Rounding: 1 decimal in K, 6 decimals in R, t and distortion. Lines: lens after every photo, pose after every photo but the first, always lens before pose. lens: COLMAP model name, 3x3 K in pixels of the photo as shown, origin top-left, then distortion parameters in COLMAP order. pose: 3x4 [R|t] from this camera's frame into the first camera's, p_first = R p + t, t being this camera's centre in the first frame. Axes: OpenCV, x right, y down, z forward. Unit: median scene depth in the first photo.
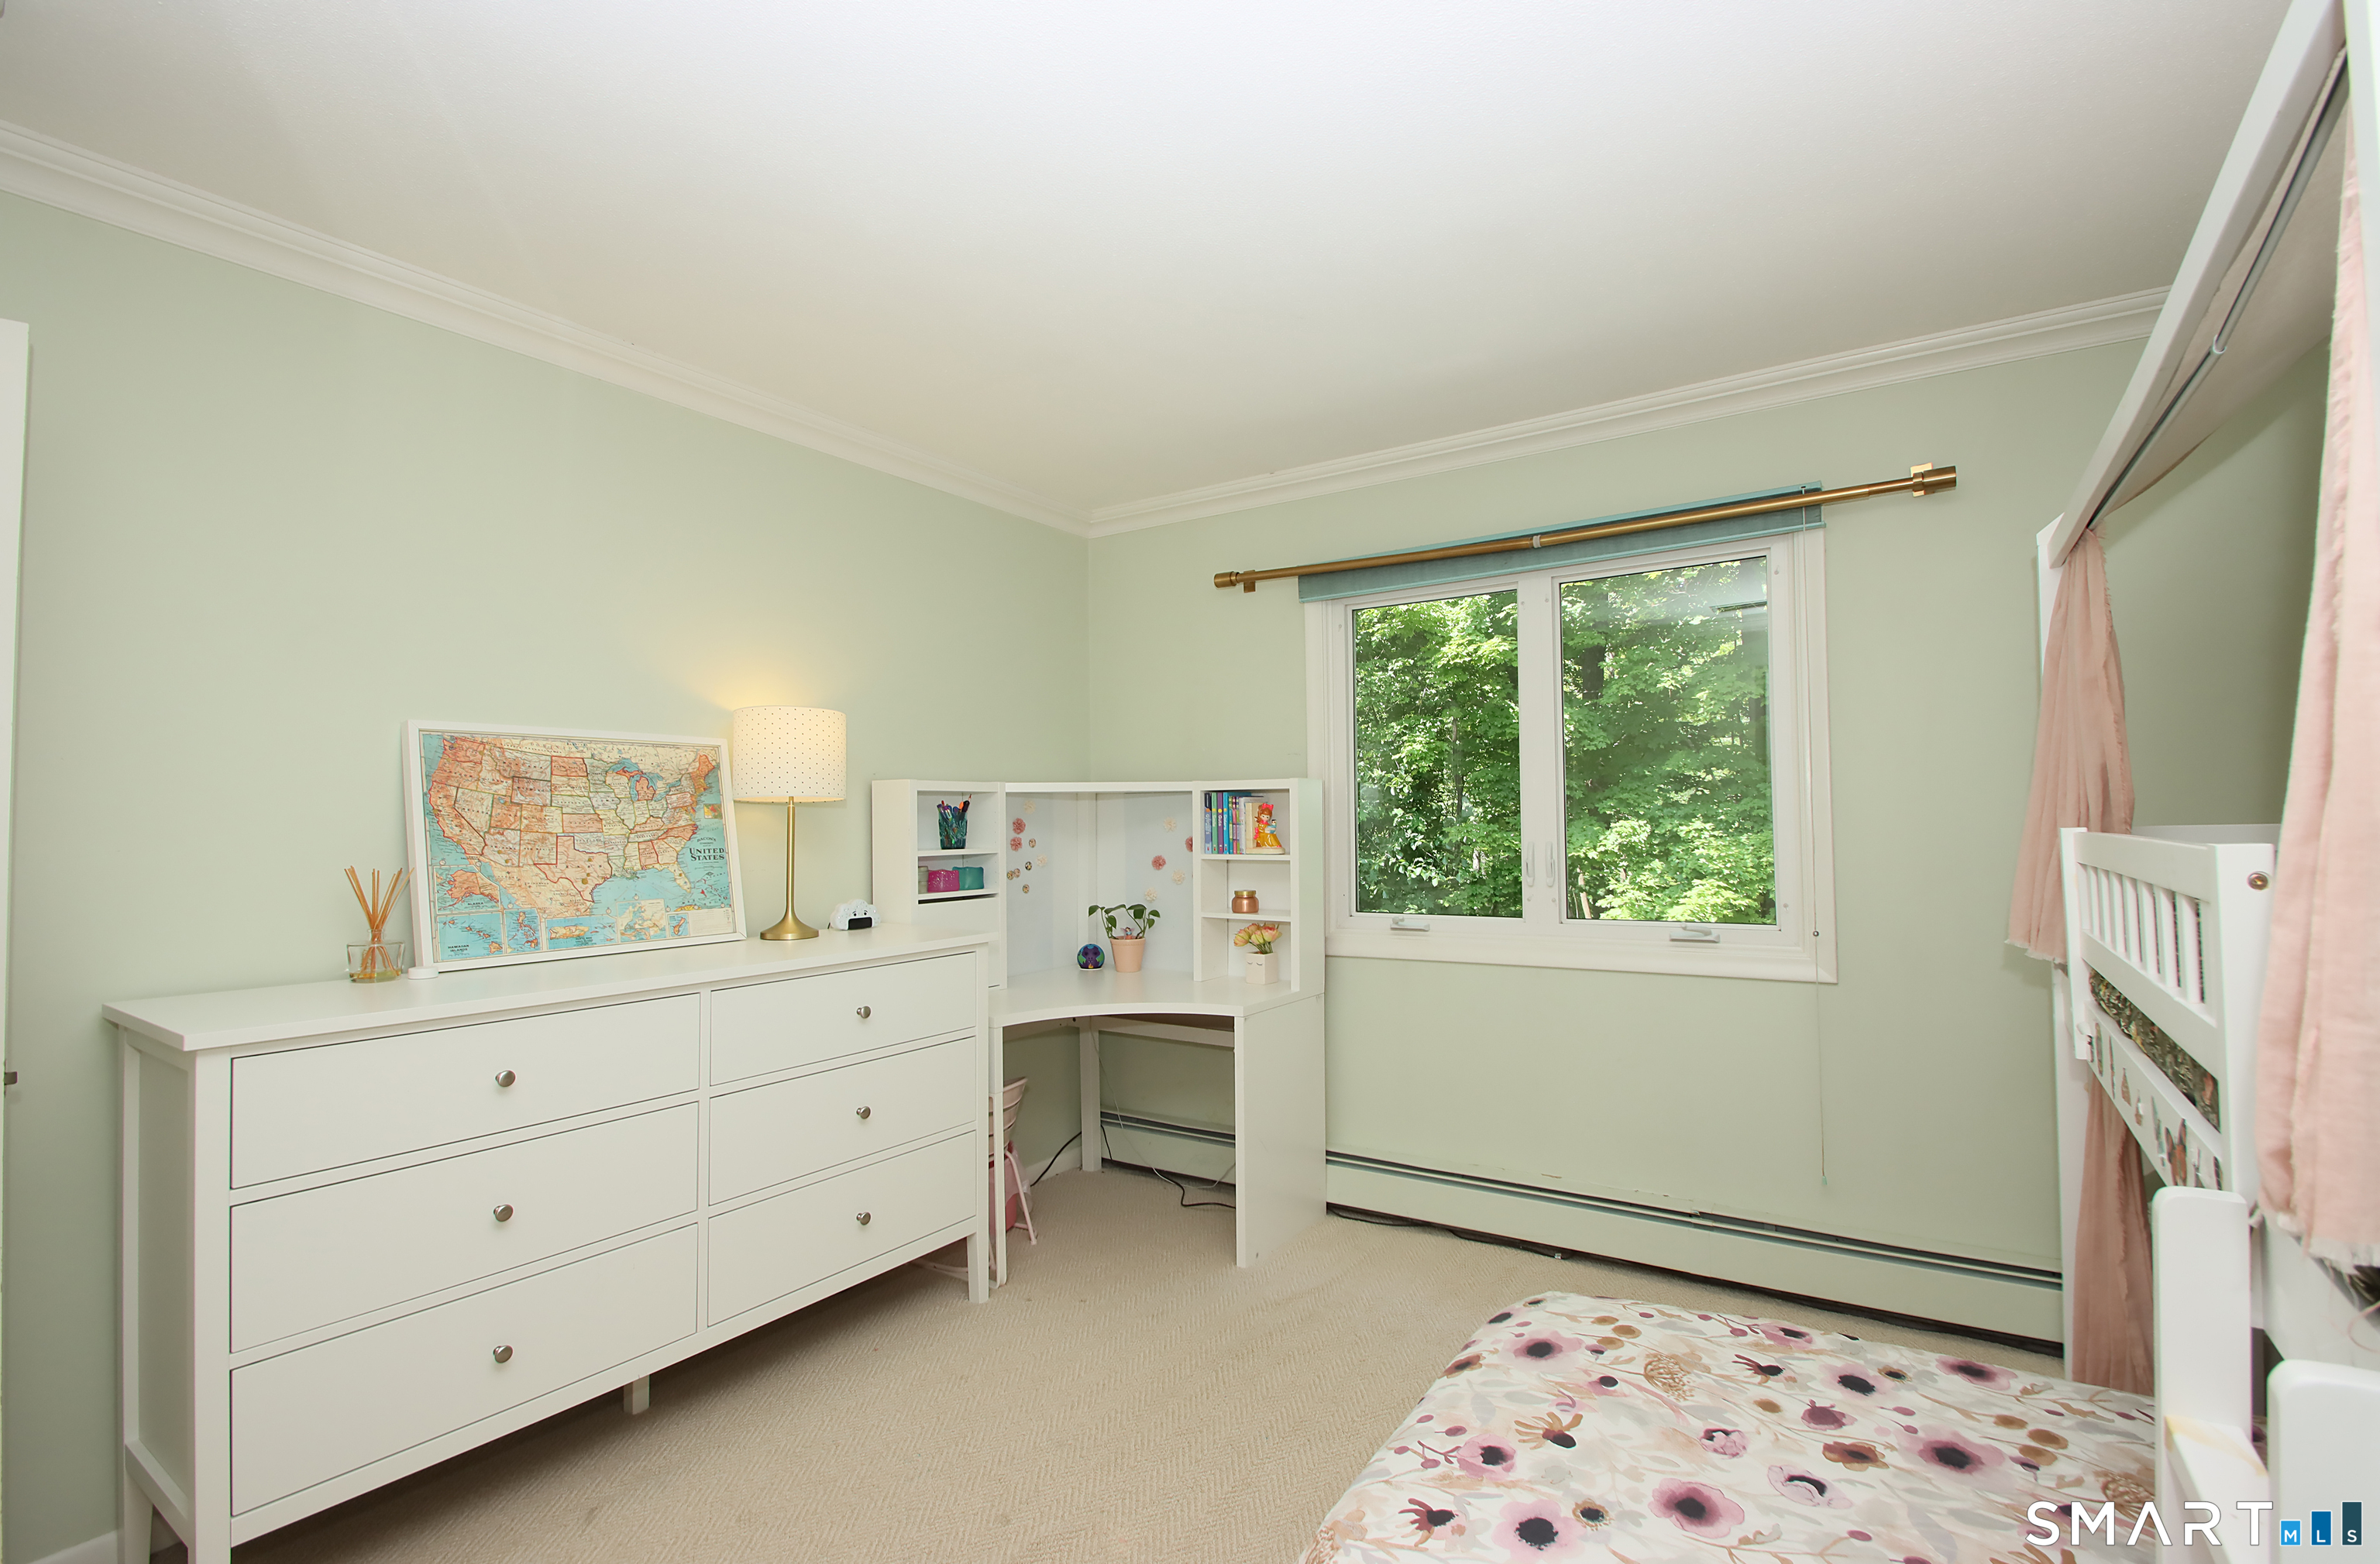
lens RADIAL K [[1098.9, 0, 1200.2], [0, 1098.9, 785.9], [0, 0, 1]] dist [0.010434, -0.014112]
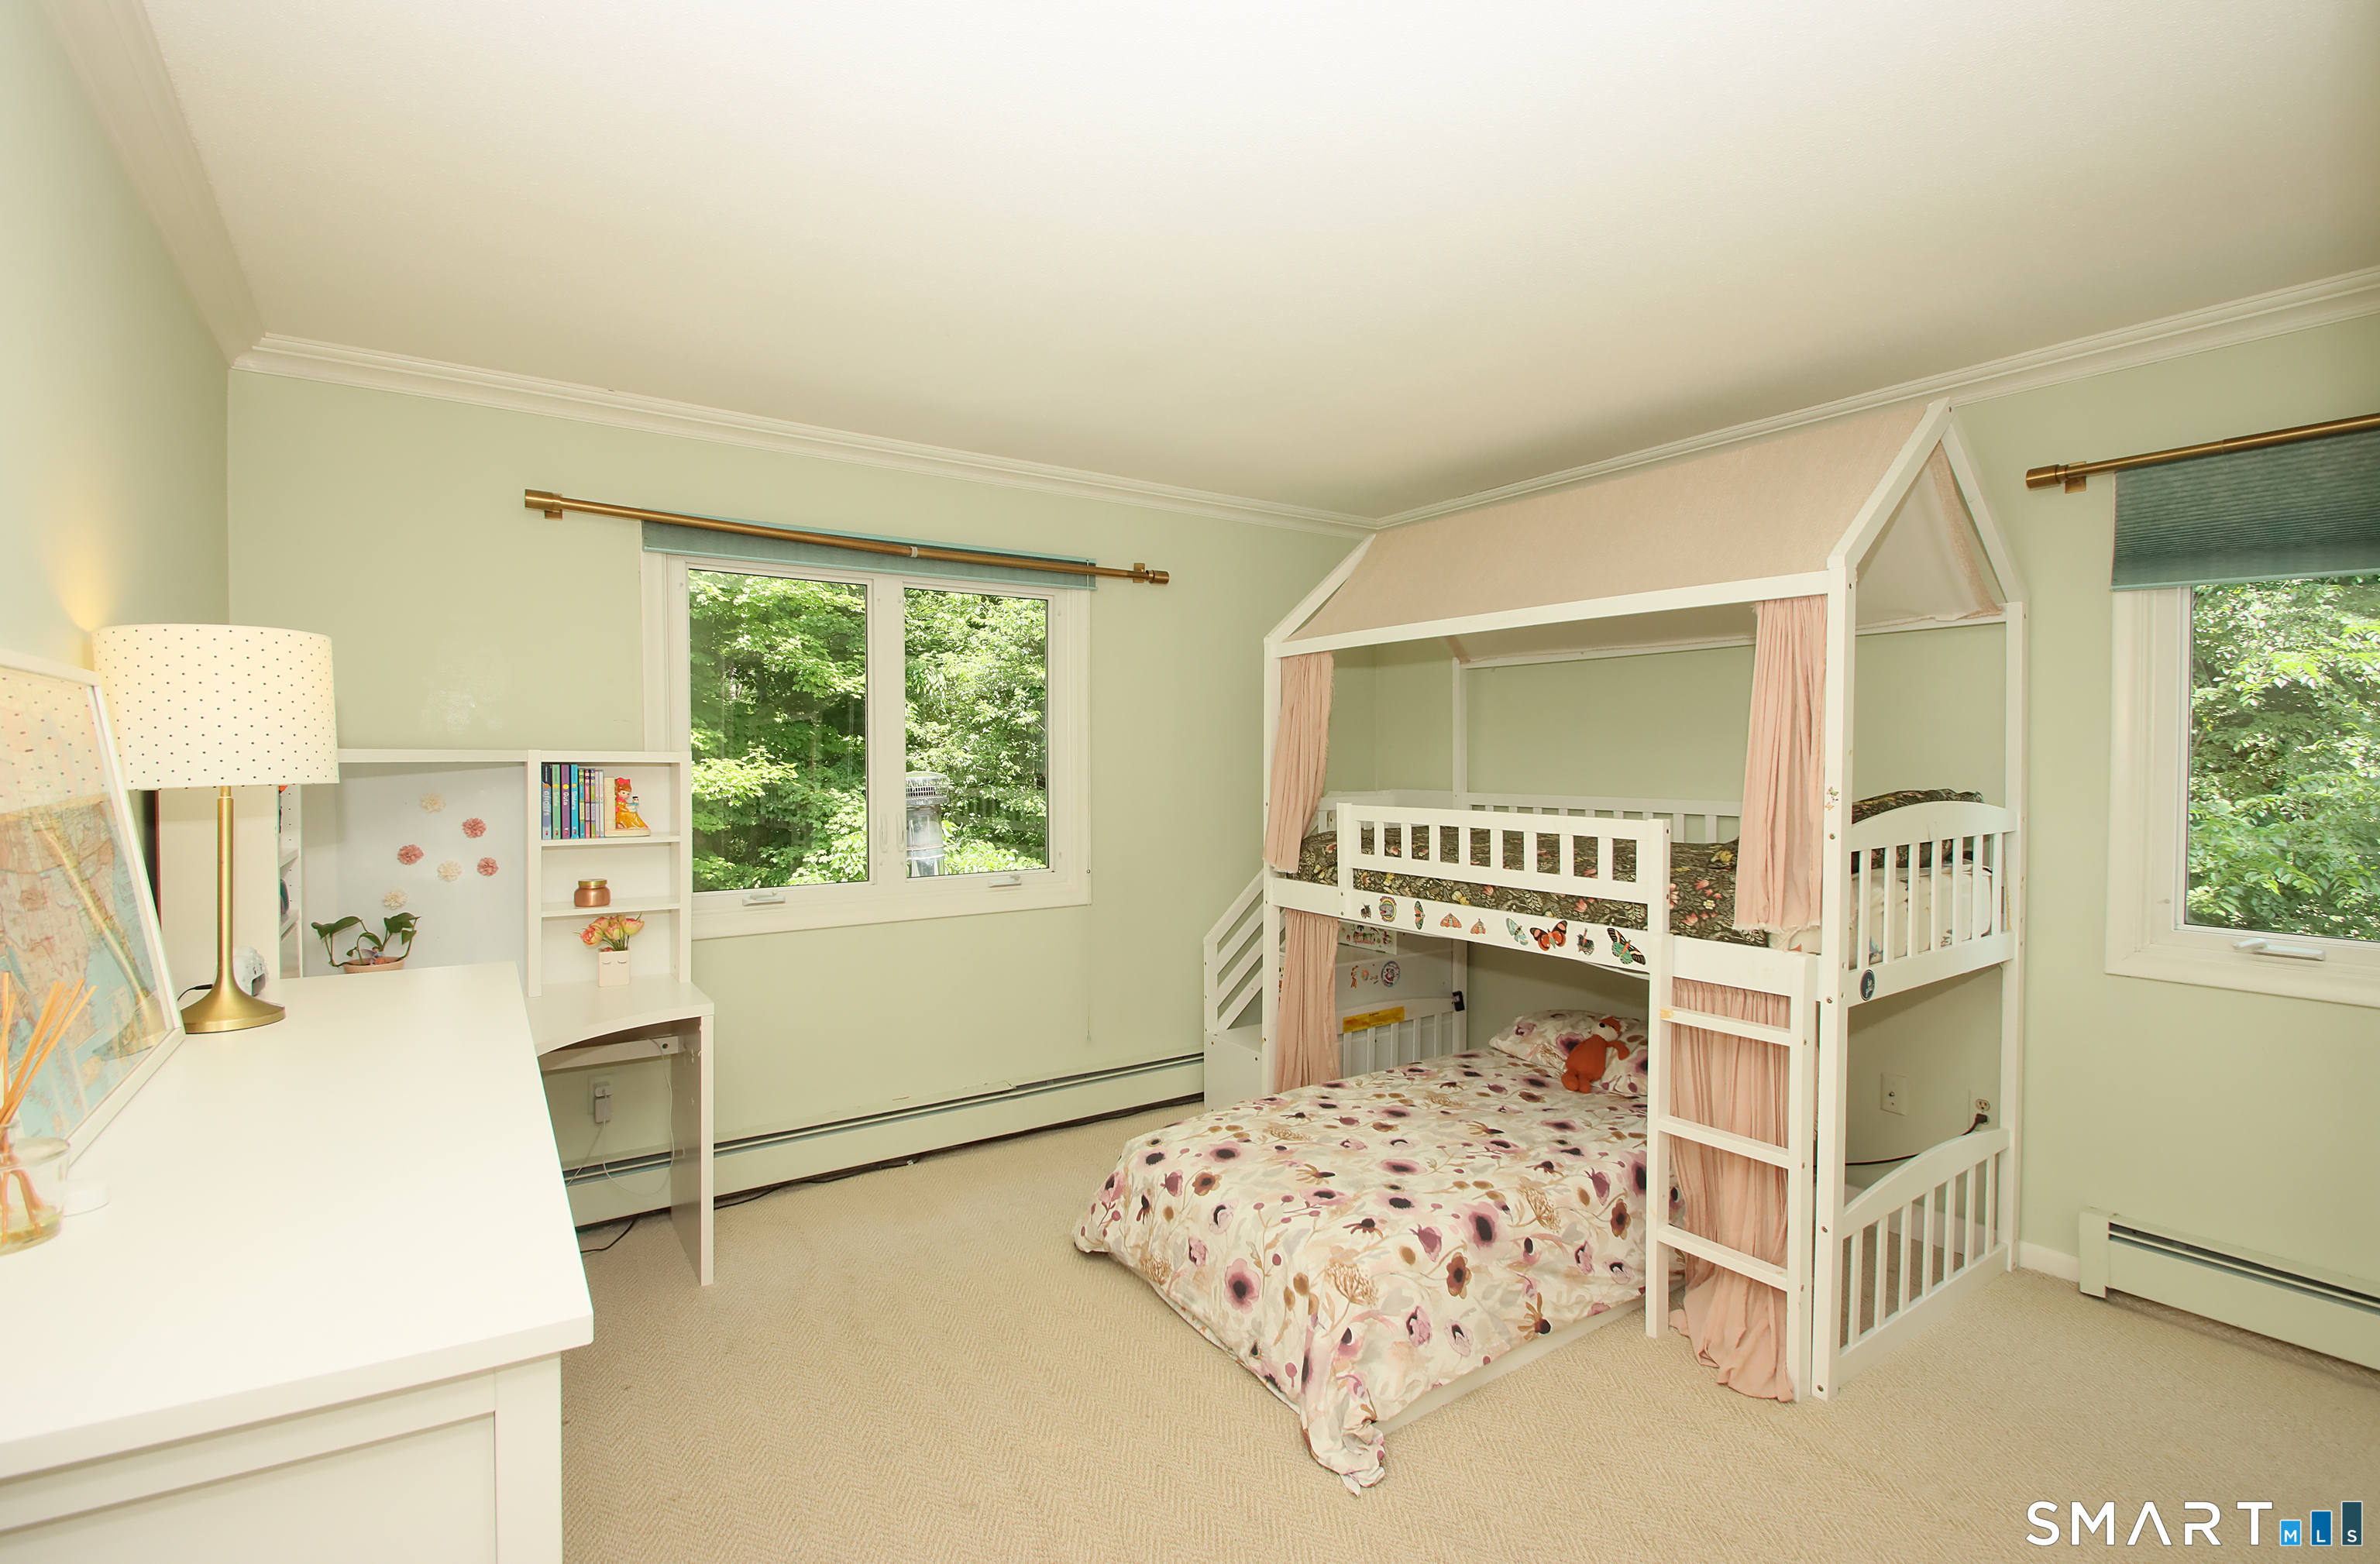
lens RADIAL K [[1098.9, 0, 1201.1], [0, 1098.9, 780.4], [0, 0, 1]] dist [0.010434, -0.014112]
pose [[0.382380, -0.006435, 0.923983, -0.759756], [-0.035691, 0.999127, 0.021728, -0.023118], [-0.923316, -0.041286, 0.381816, 0.326683]]
